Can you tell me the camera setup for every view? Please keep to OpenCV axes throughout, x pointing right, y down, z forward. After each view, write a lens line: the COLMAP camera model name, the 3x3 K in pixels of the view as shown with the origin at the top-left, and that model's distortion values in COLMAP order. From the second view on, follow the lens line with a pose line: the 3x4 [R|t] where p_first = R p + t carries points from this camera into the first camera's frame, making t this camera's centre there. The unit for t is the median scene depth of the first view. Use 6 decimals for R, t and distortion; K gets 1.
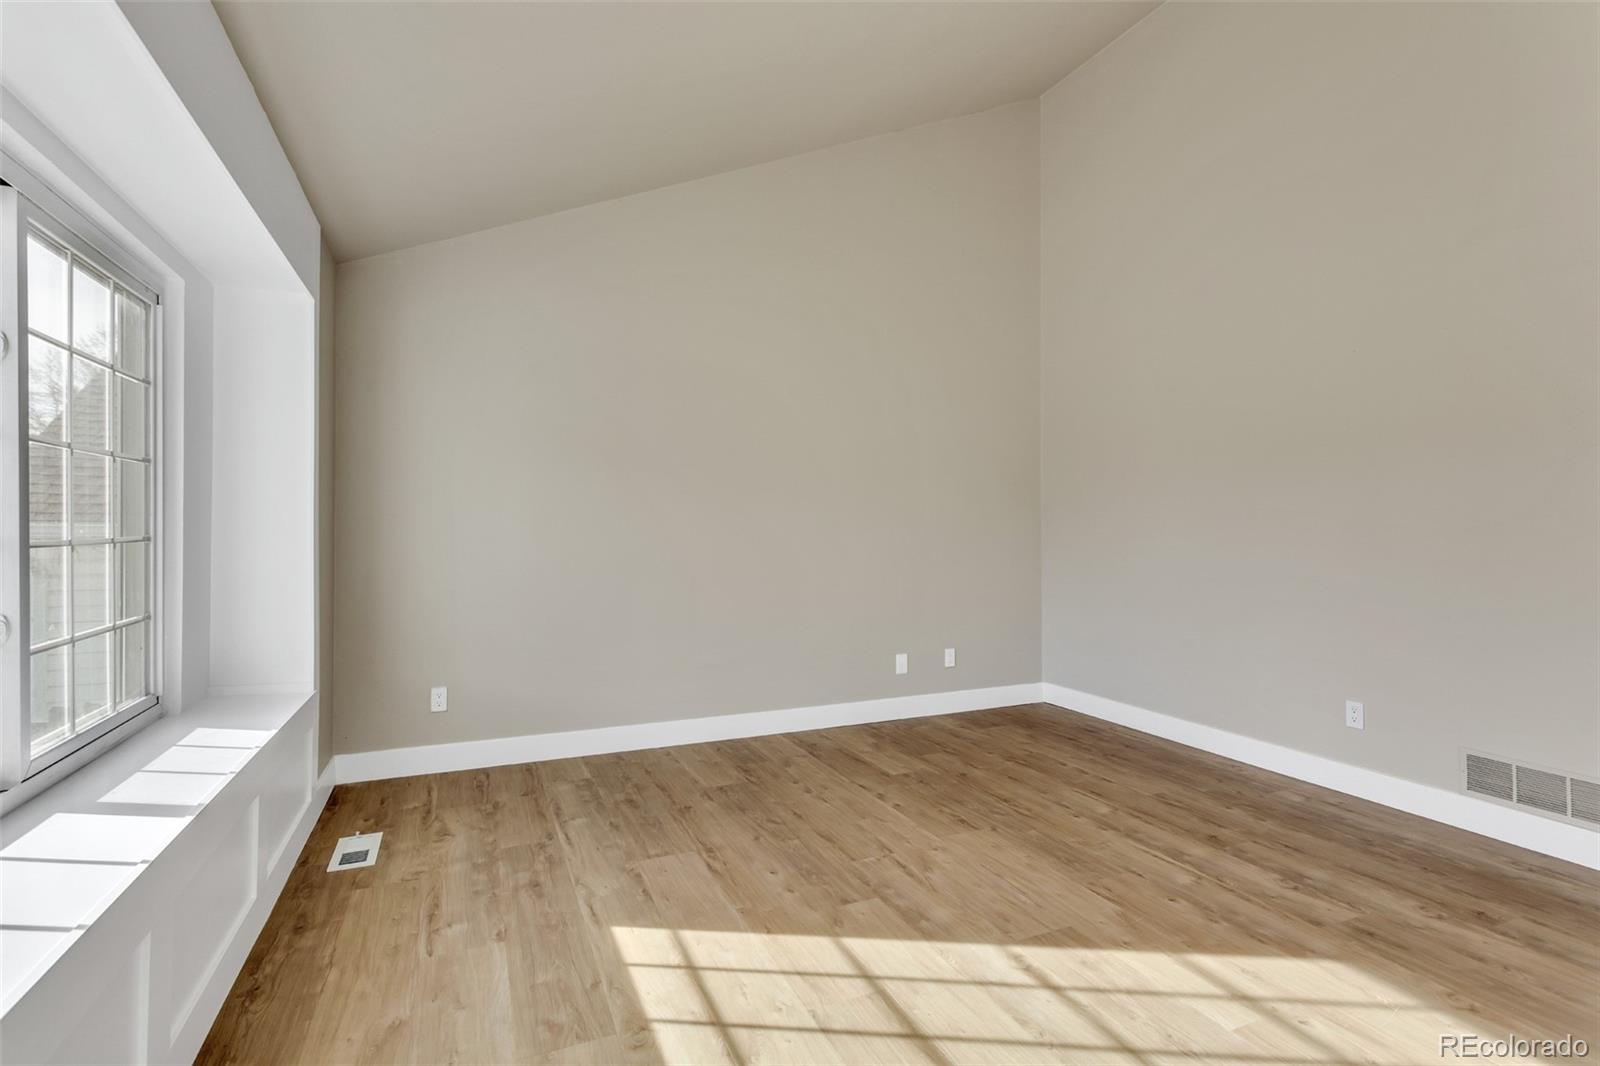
lens RADIAL K [[795.6, 0, 799.5], [0, 795.6, 527.4], [0, 0, 1]] dist [0.002103, 0.002536]
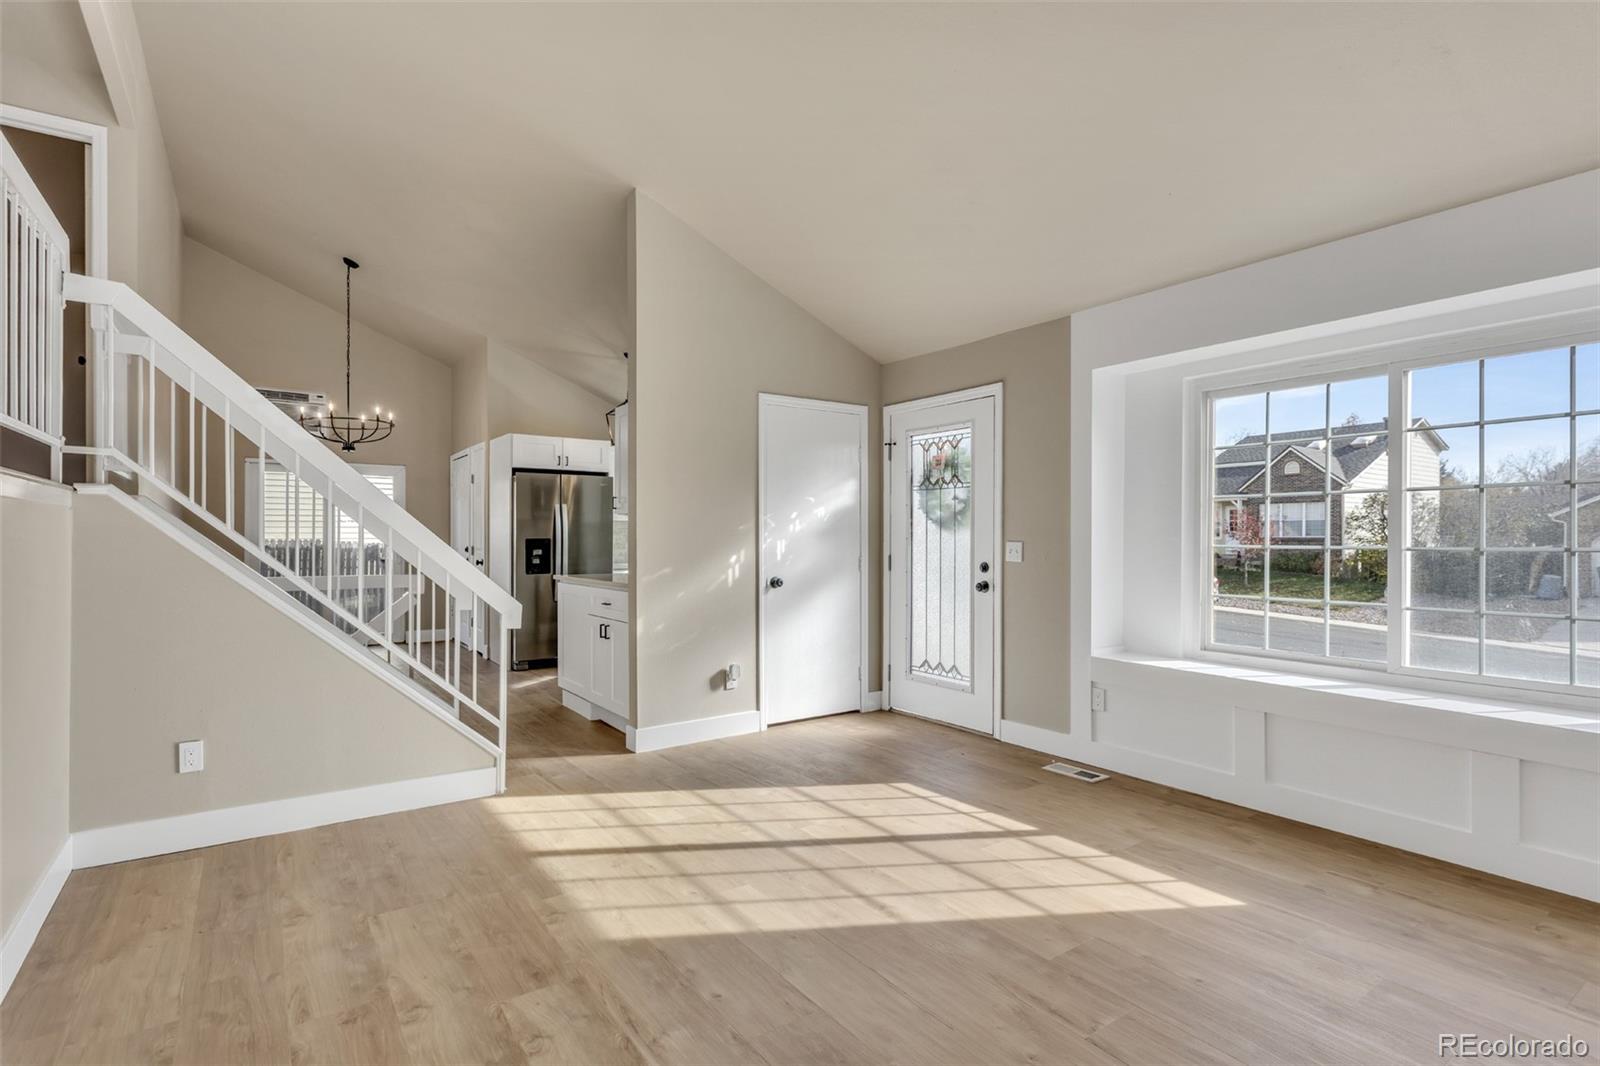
lens RADIAL K [[795.6, 0, 797.7], [0, 795.6, 539.6], [0, 0, 1]] dist [0.002103, 0.002536]
pose [[-0.980473, 0.003037, -0.196632, 0.628981], [0.001876, 0.999980, 0.006093, -0.009075], [0.196647, 0.005605, -0.980458, 2.093274]]
